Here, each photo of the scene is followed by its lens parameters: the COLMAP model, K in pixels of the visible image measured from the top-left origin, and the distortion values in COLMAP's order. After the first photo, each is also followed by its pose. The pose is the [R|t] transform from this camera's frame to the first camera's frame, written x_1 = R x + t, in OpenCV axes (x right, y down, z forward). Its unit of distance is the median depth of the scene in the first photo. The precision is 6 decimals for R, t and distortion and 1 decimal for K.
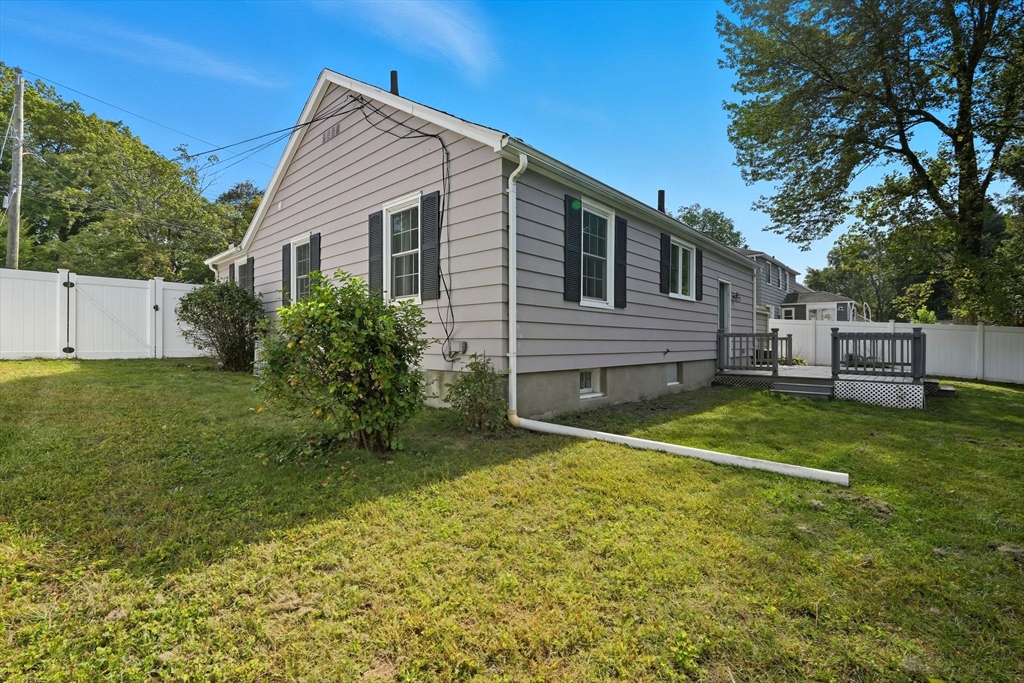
lens RADIAL K [[439.3, 0, 512.2], [0, 439.3, 341.6], [0, 0, 1]] dist [-0.022145, -0.000039]
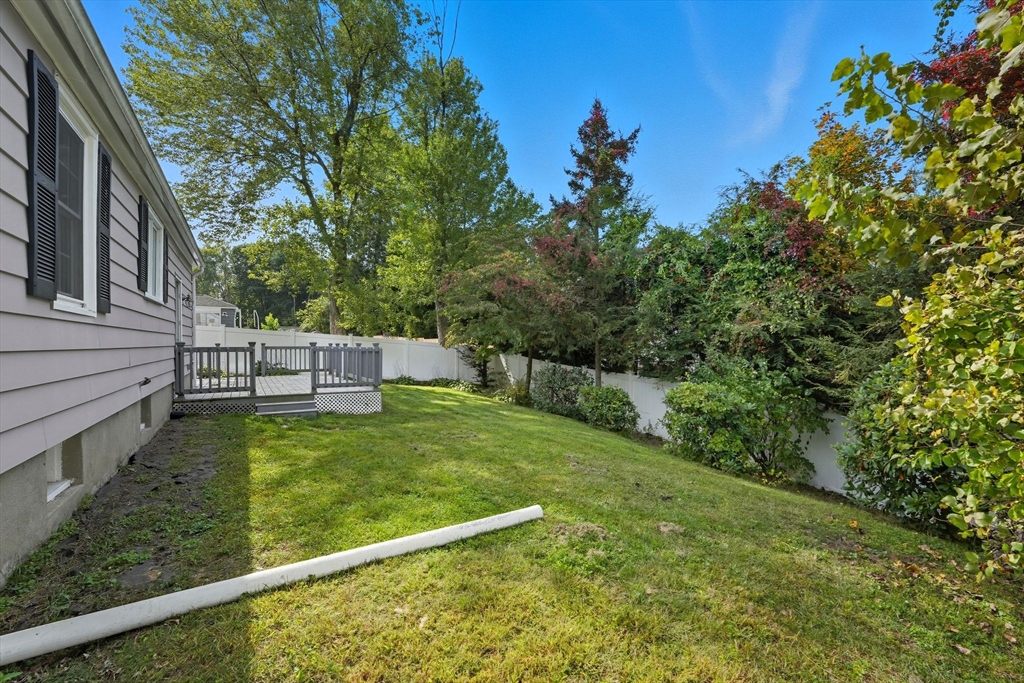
lens RADIAL K [[439.3, 0, 513.0], [0, 439.3, 342.7], [0, 0, 1]] dist [-0.022145, -0.000039]
pose [[0.285973, -0.002087, 0.958235, -0.084584], [0.003765, 0.999992, 0.001055, -0.027804], [-0.958230, 0.003306, 0.285979, 0.250683]]
